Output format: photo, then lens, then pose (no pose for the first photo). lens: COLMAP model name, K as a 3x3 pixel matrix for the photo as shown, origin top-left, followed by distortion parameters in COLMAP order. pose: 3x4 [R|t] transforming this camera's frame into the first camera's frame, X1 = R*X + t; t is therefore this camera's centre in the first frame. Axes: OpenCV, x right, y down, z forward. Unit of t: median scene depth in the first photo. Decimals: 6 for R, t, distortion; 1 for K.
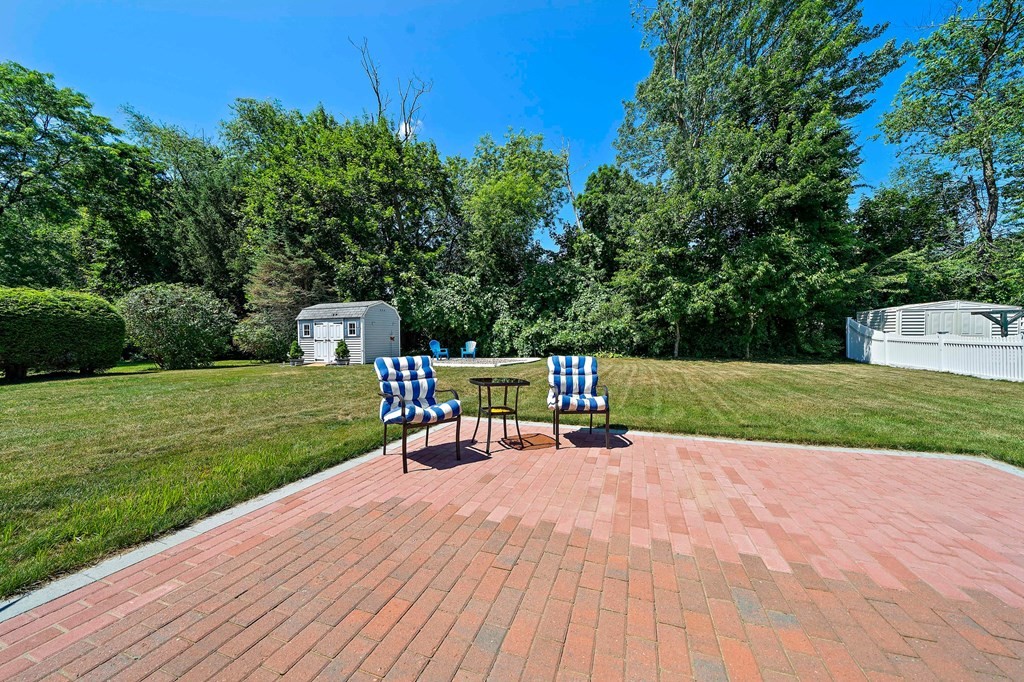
lens RADIAL K [[355.2, 0, 514.9], [0, 355.2, 340.2], [0, 0, 1]] dist [-0.005648, -0.000017]
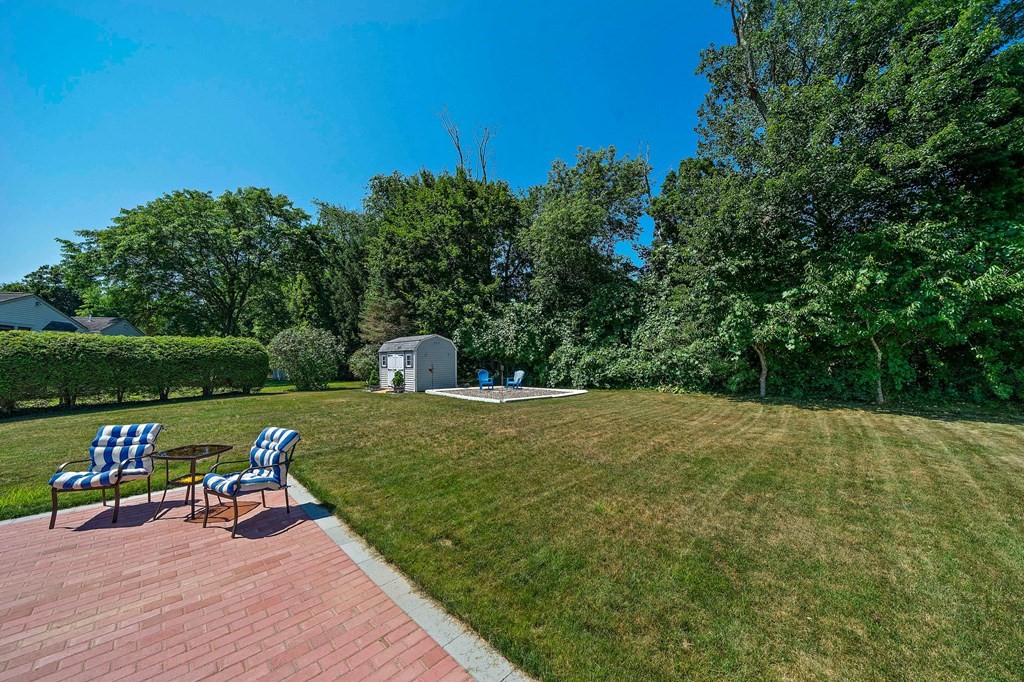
lens RADIAL K [[355.2, 0, 513.7], [0, 355.2, 340.9], [0, 0, 1]] dist [-0.005648, -0.000017]
pose [[0.909856, -0.020285, -0.414428, 0.264233], [0.001970, 0.999004, -0.044572, -0.035131], [0.414920, 0.039737, 0.908990, 0.082948]]
